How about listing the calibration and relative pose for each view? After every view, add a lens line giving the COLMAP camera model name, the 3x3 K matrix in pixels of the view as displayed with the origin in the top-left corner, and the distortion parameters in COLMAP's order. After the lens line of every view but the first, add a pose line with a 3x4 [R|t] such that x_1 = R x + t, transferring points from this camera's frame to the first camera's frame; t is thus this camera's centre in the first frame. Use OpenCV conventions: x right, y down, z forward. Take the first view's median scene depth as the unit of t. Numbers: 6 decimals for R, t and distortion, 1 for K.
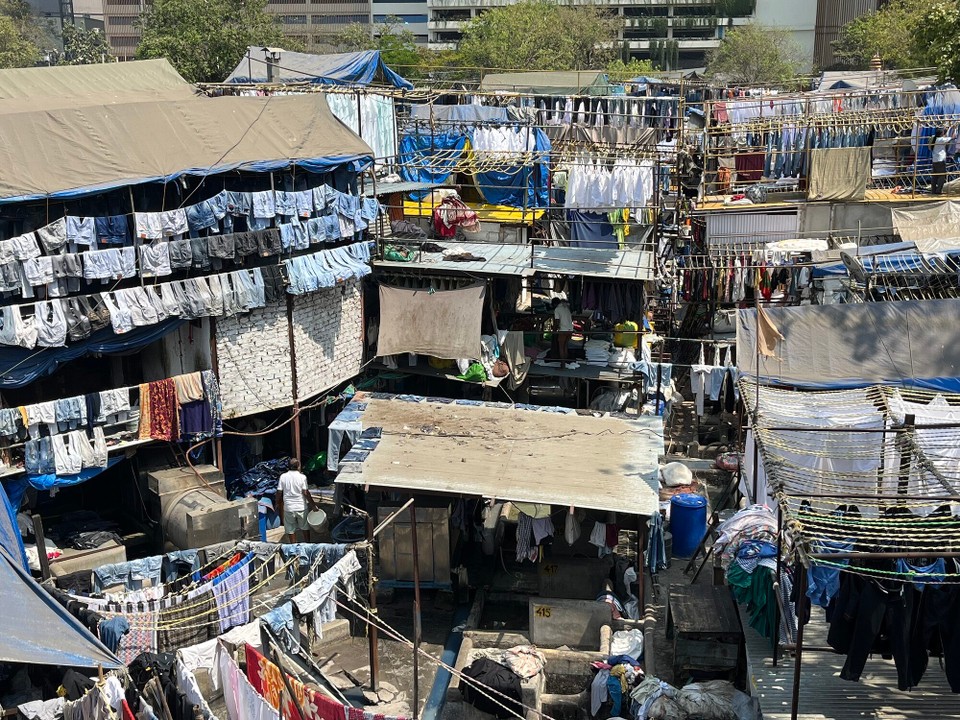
lens RADIAL K [[1158.8, 0, 479.4], [0, 1158.8, 358.8], [0, 0, 1]] dist [0.070193, 0.000000]
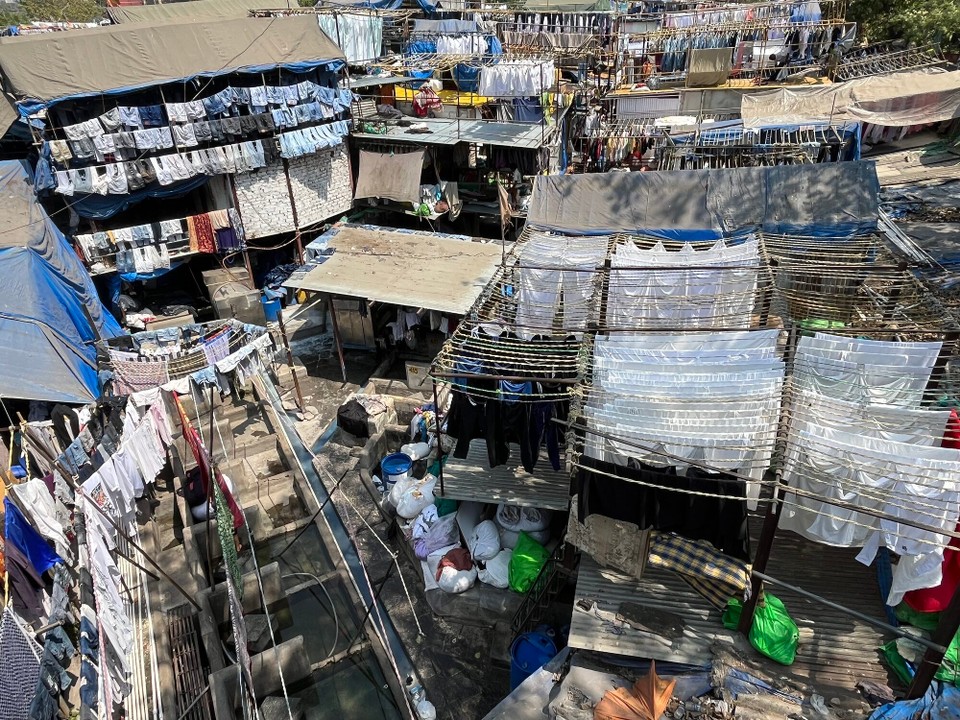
lens RADIAL K [[651.1, 0, 480.6], [0, 651.1, 363.6], [0, 0, 1]] dist [-0.003282, 0.001149]
pose [[0.989285, 0.051012, -0.136798, 0.236202], [-0.012457, 0.963049, 0.269038, -0.029191], [0.145468, -0.264451, 0.953365, 0.144037]]
